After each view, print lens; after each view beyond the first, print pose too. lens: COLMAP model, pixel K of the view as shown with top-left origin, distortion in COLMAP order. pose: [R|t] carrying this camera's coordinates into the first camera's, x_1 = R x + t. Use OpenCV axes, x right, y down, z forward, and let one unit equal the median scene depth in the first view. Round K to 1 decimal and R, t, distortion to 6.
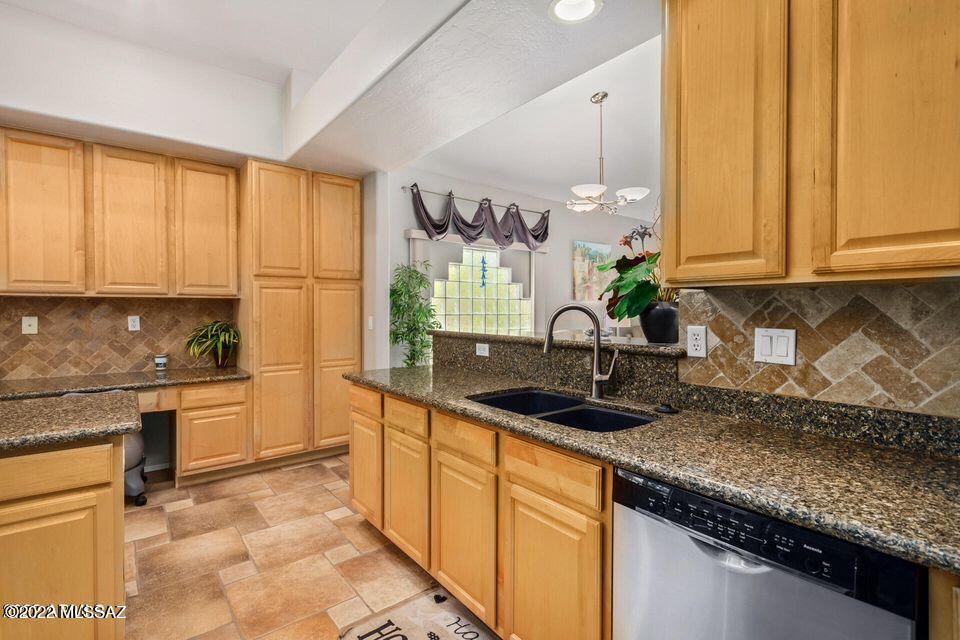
lens RADIAL K [[451.4, 0, 481.6], [0, 451.4, 312.4], [0, 0, 1]] dist [0.011343, -0.003062]
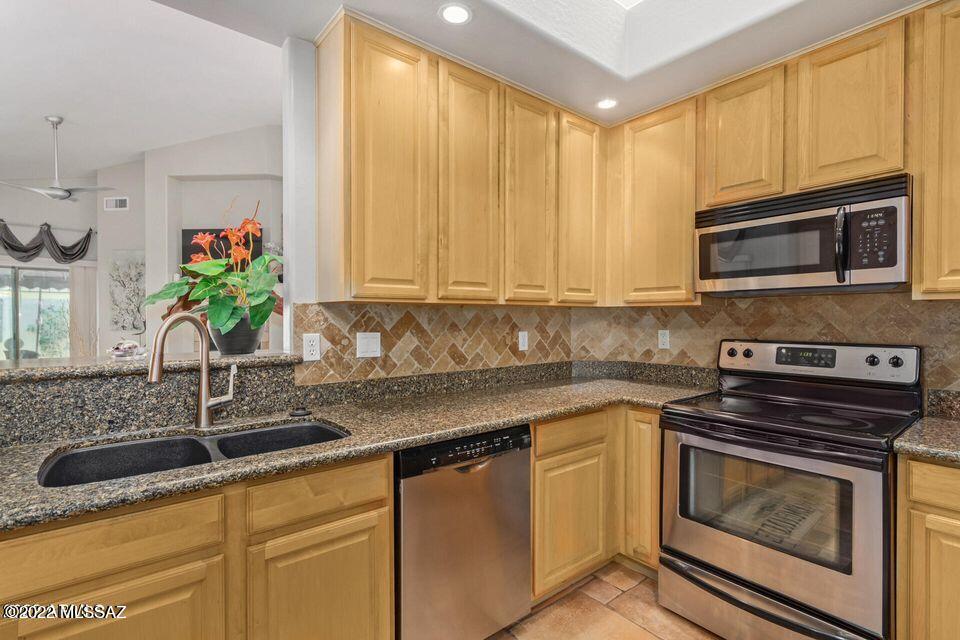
lens RADIAL K [[451.4, 0, 483.1], [0, 451.4, 316.4], [0, 0, 1]] dist [0.011343, -0.003062]
pose [[0.002280, -0.003355, 0.999992, -0.775158], [0.005786, 0.999978, 0.003341, -0.017347], [-0.999981, 0.005778, 0.002299, 0.659549]]
